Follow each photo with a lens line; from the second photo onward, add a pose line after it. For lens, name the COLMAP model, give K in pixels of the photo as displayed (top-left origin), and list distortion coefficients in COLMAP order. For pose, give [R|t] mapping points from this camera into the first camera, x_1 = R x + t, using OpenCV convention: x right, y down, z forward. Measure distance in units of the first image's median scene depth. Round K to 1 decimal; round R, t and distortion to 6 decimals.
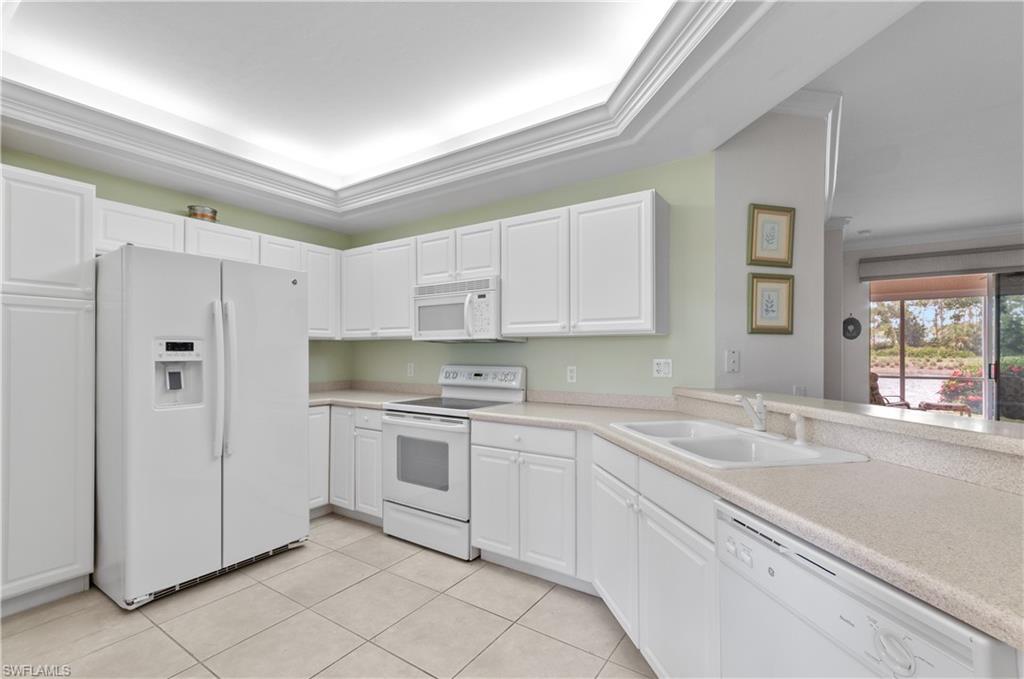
lens RADIAL K [[448.0, 0, 523.2], [0, 448.0, 350.4], [0, 0, 1]] dist [0.002906, 0.000216]
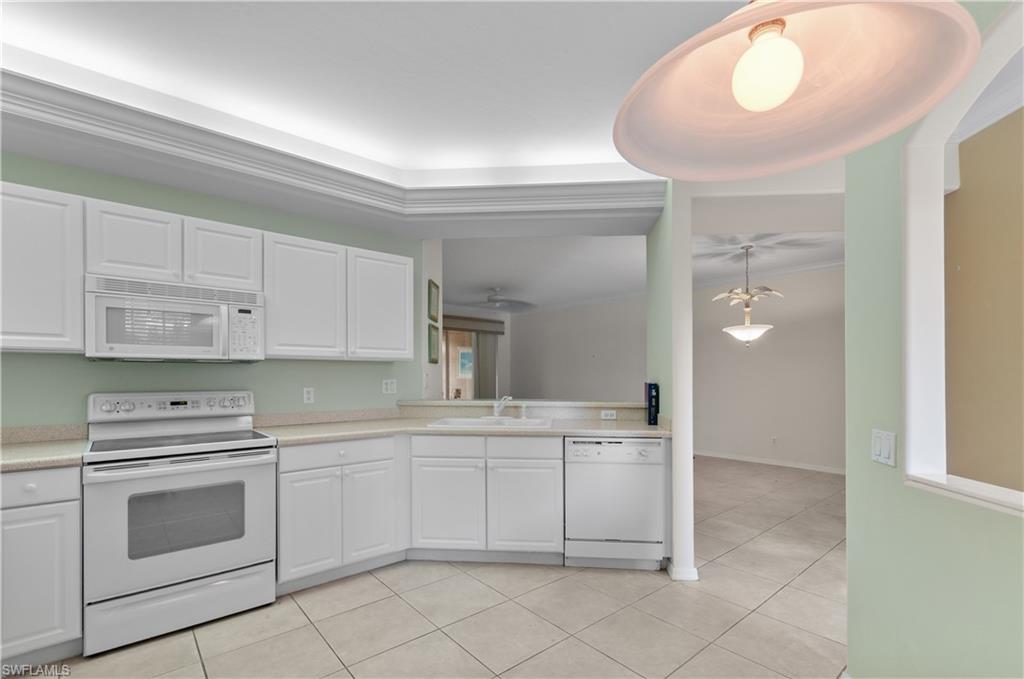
lens RADIAL K [[452.1, 0, 509.5], [0, 452.1, 373.7], [0, 0, 1]] dist [0.001606, 0.000320]
pose [[0.287276, 0.001665, 0.957846, -0.805257], [-0.005578, 0.999984, -0.000065, -0.000826], [-0.957832, -0.005324, 0.287281, 0.251382]]
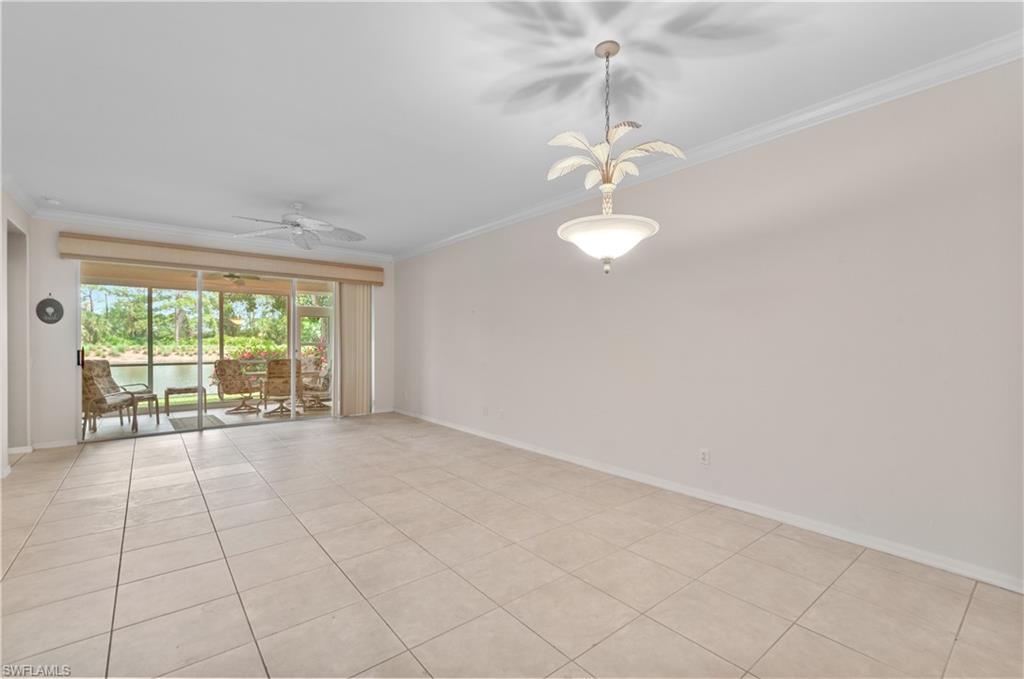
lens RADIAL K [[447.6, 0, 520.0], [0, 447.6, 346.3], [0, 0, 1]] dist [-0.000141, -0.000167]
pose [[0.288311, -0.010282, 0.957482, 0.367149], [-0.004097, 0.999920, 0.011971, 0.009661], [-0.957528, -0.007374, 0.288246, -0.217073]]
